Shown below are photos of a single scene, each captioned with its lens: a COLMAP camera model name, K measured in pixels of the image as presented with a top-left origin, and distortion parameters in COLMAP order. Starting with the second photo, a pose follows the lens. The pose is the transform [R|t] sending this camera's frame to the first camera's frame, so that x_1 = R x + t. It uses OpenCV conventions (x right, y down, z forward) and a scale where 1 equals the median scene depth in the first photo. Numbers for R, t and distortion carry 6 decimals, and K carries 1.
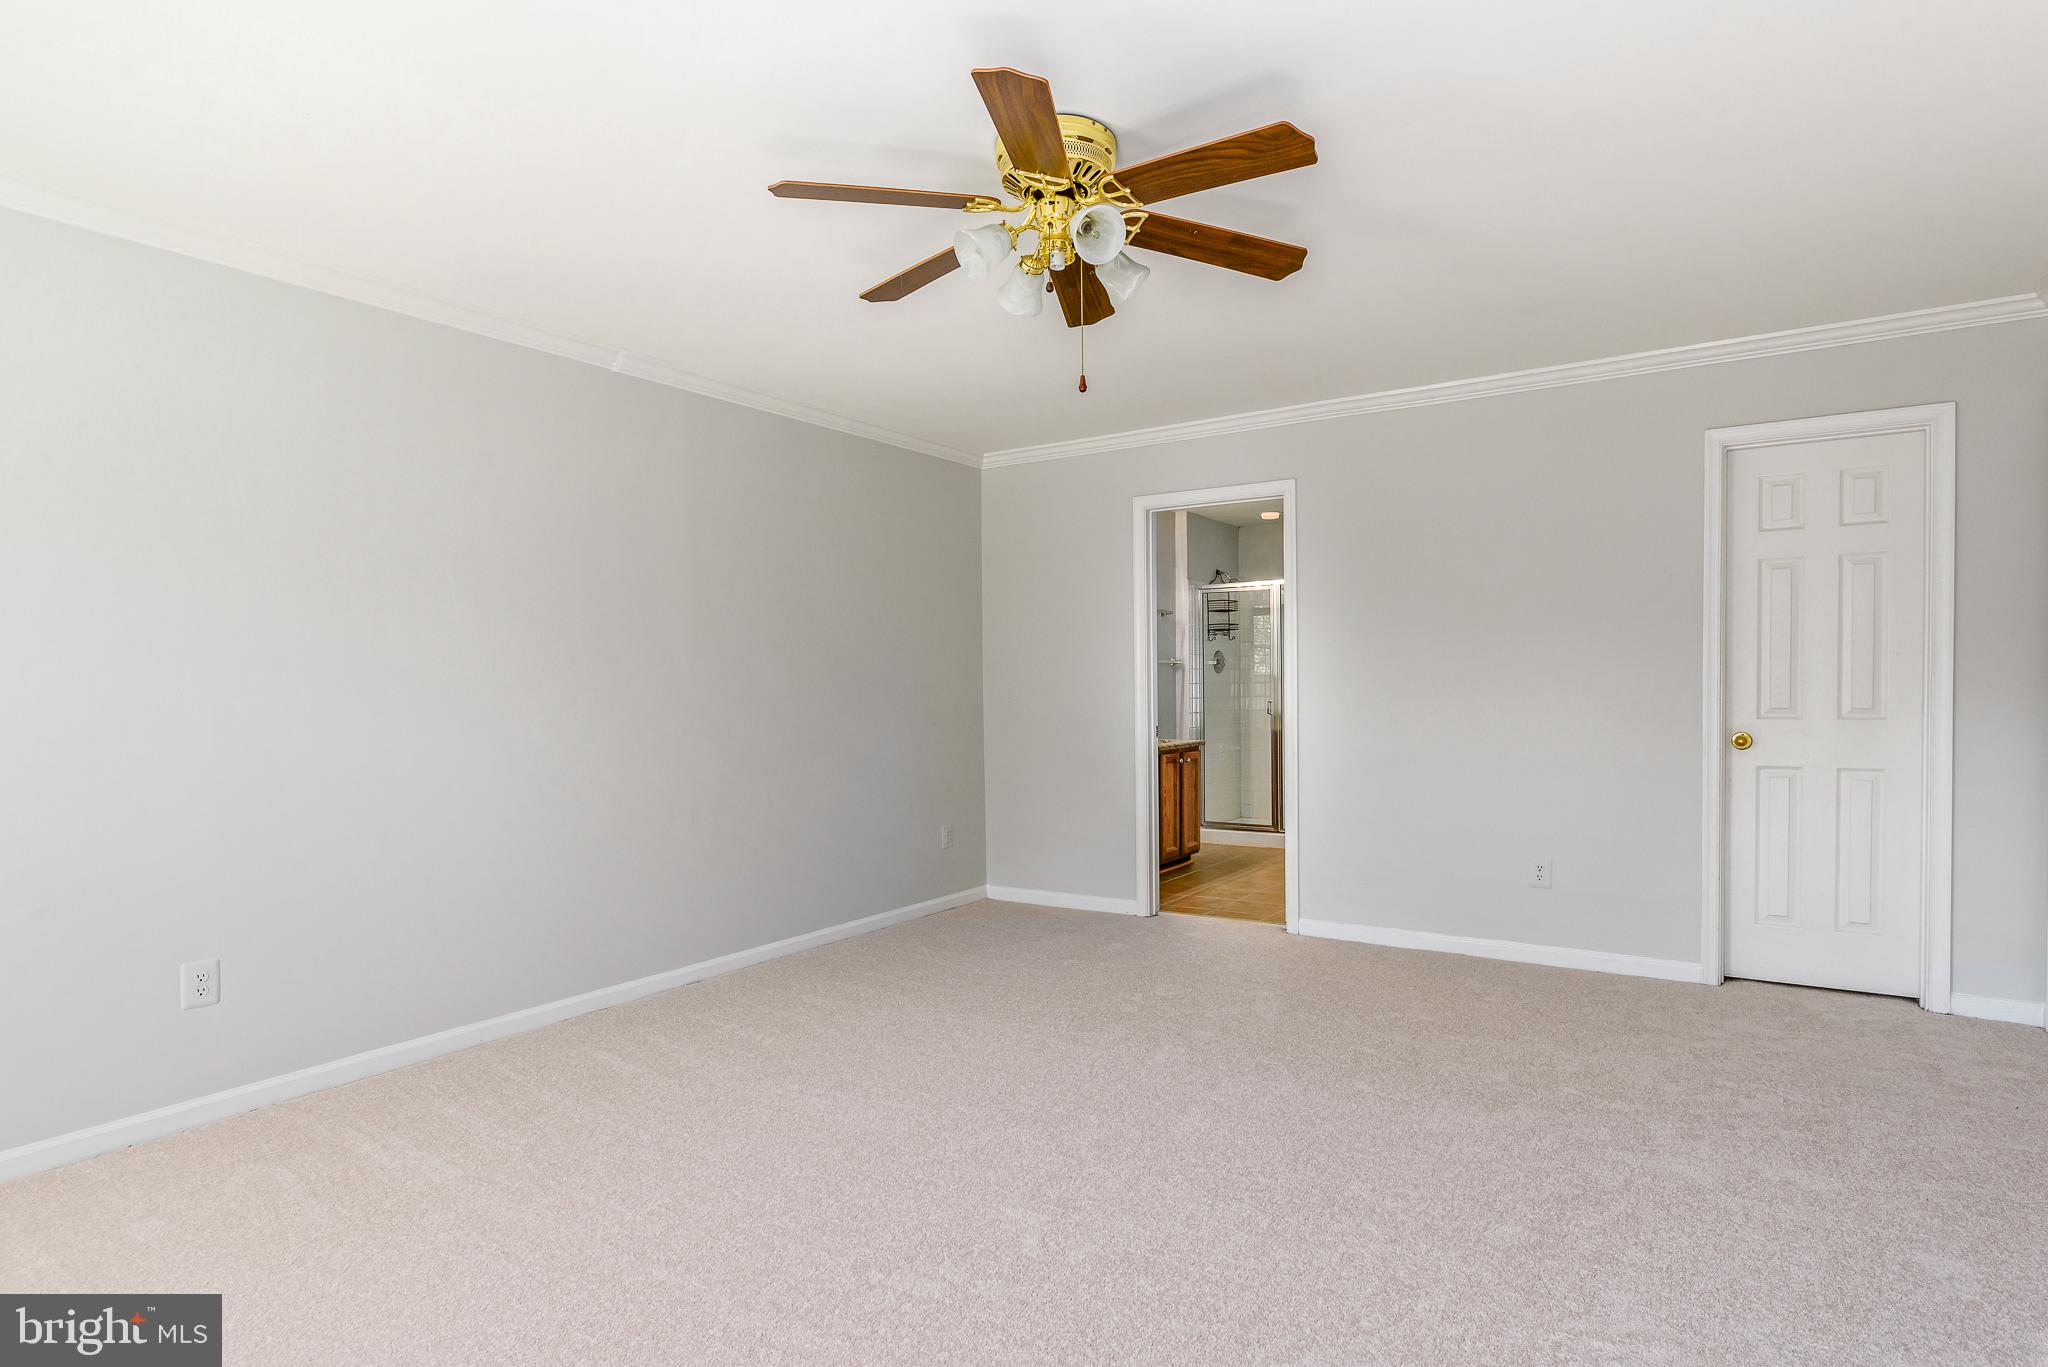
lens RADIAL K [[1063.3, 0, 1023.8], [0, 1063.3, 693.1], [0, 0, 1]] dist [0.001169, -0.003251]
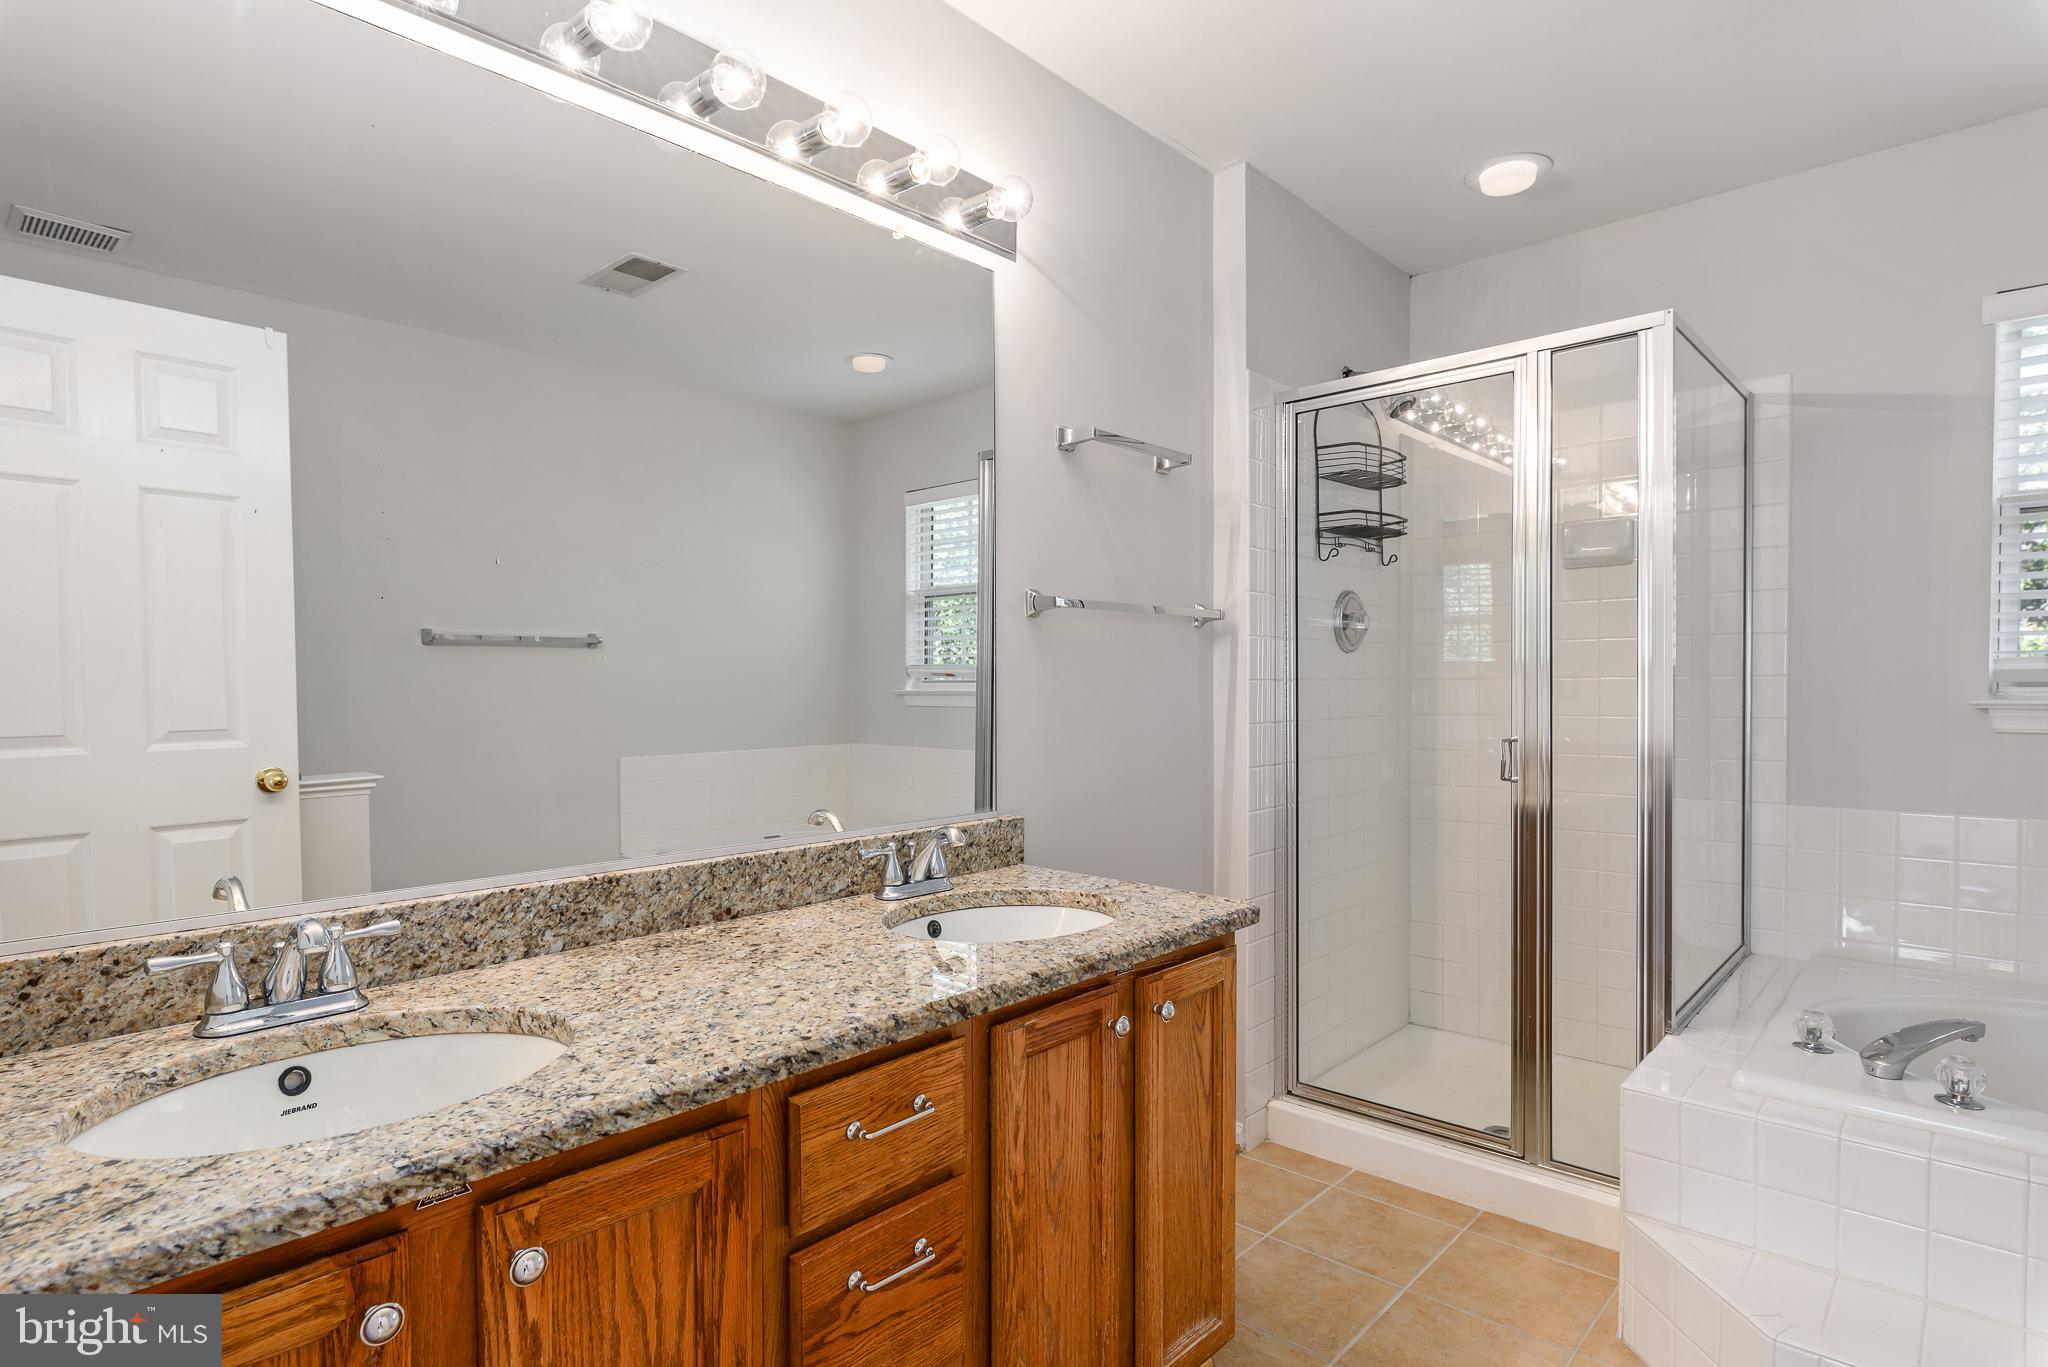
lens RADIAL K [[1063.3, 0, 1025.3], [0, 1063.3, 690.6], [0, 0, 1]] dist [0.001169, -0.003251]
pose [[0.988825, 0.007288, -0.148901, 0.130447], [-0.007529, 0.999971, -0.001051, -0.004778], [0.148889, 0.002160, 0.988852, 0.635204]]
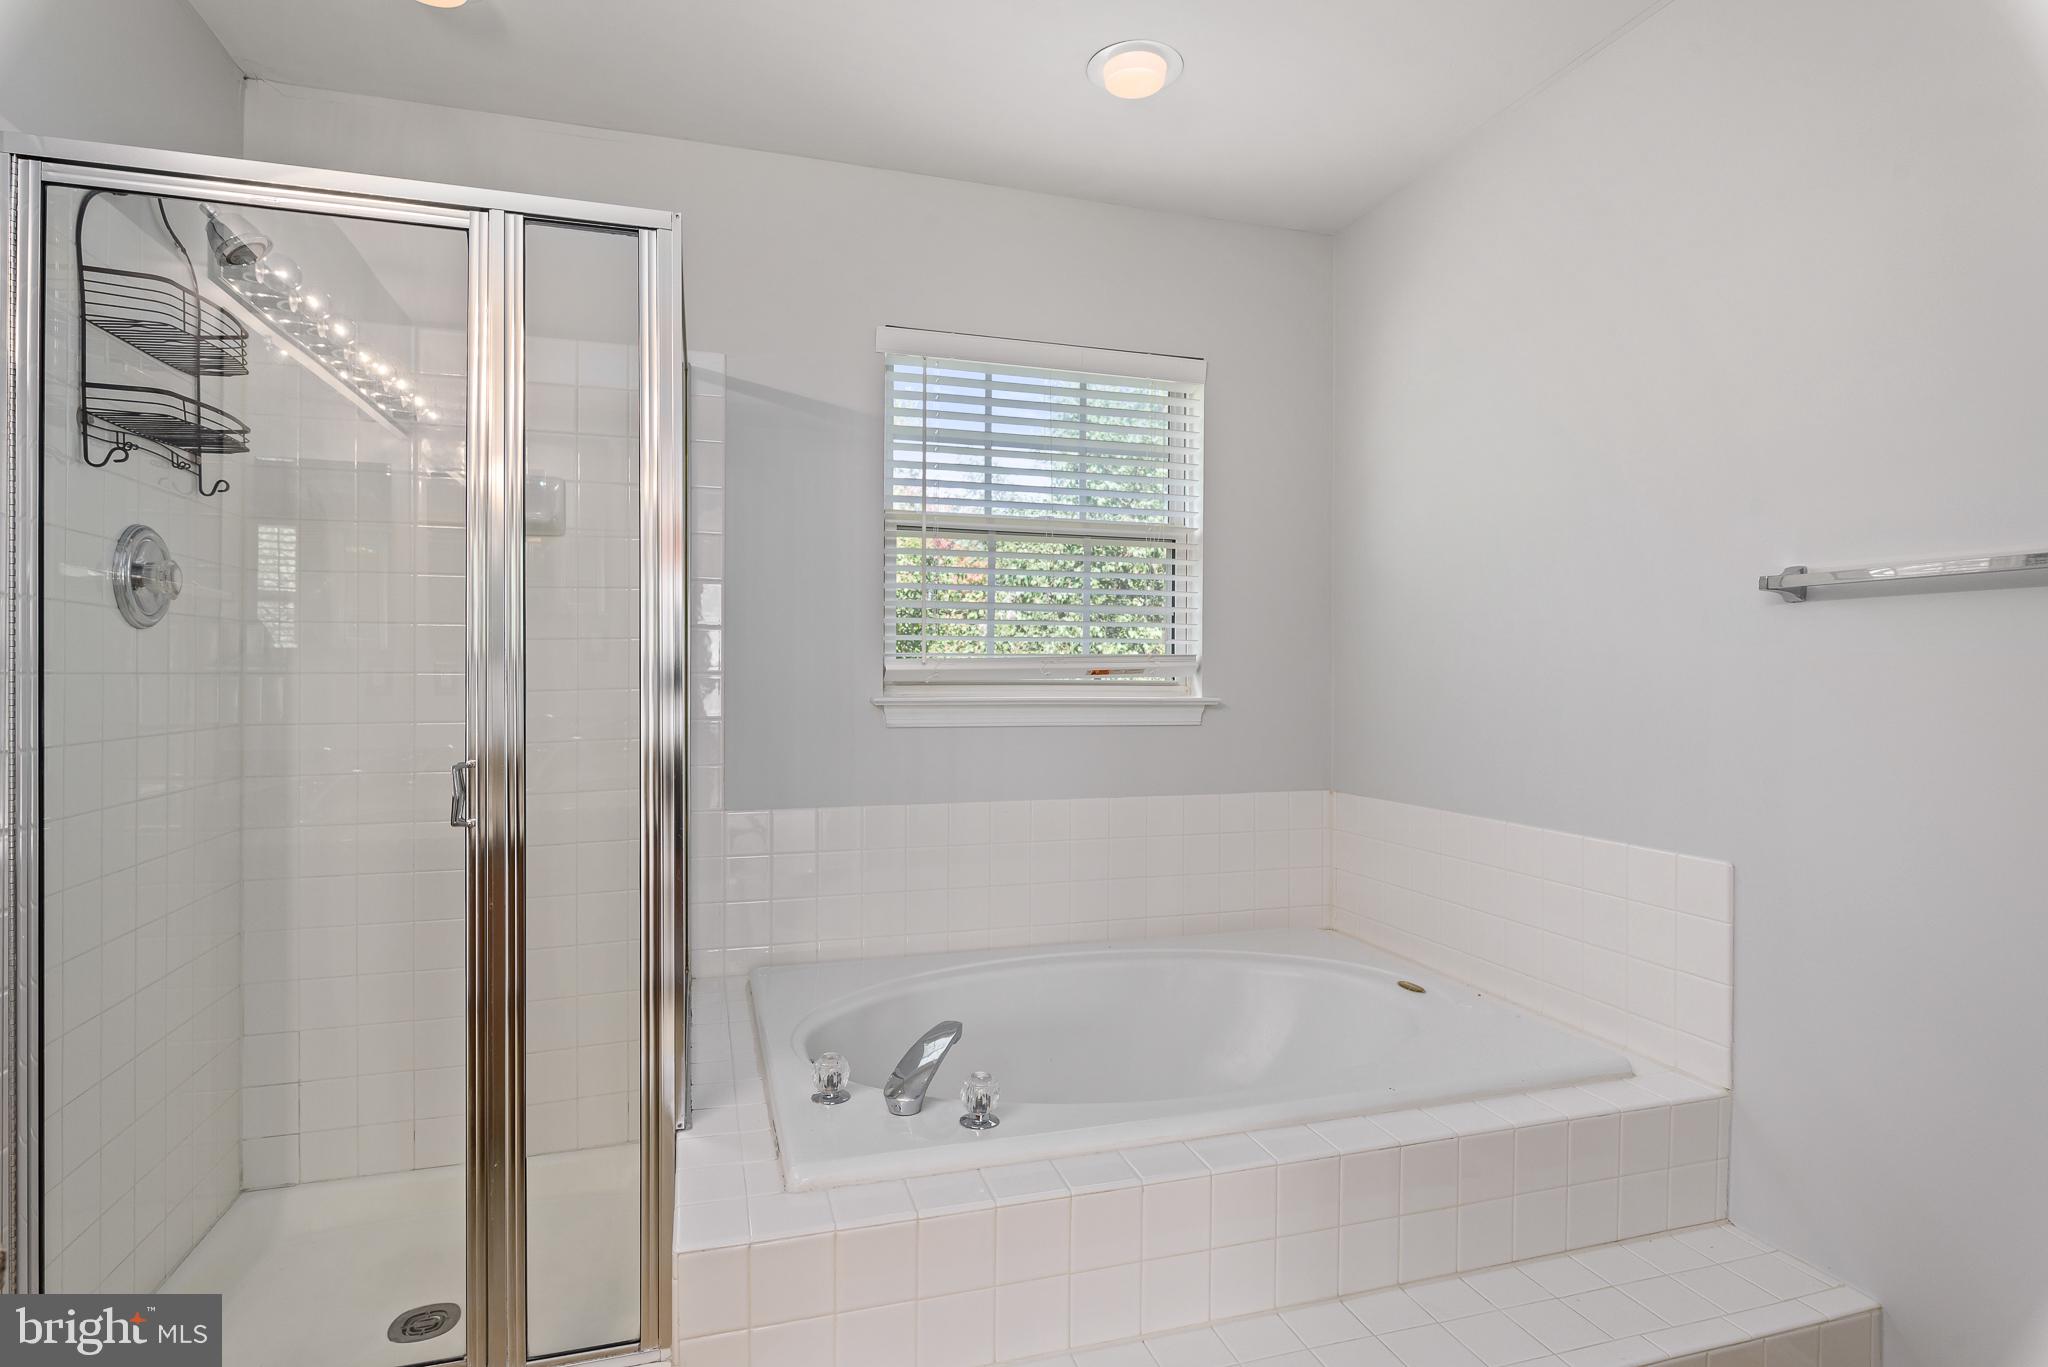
lens RADIAL K [[1063.3, 0, 1036.8], [0, 1063.3, 673.5], [0, 0, 1]] dist [0.001169, -0.003251]
pose [[0.626003, 0.014883, 0.779679, 0.130514], [-0.003927, 0.999865, -0.015934, -0.006824], [-0.779811, 0.006913, 0.625977, 0.729235]]
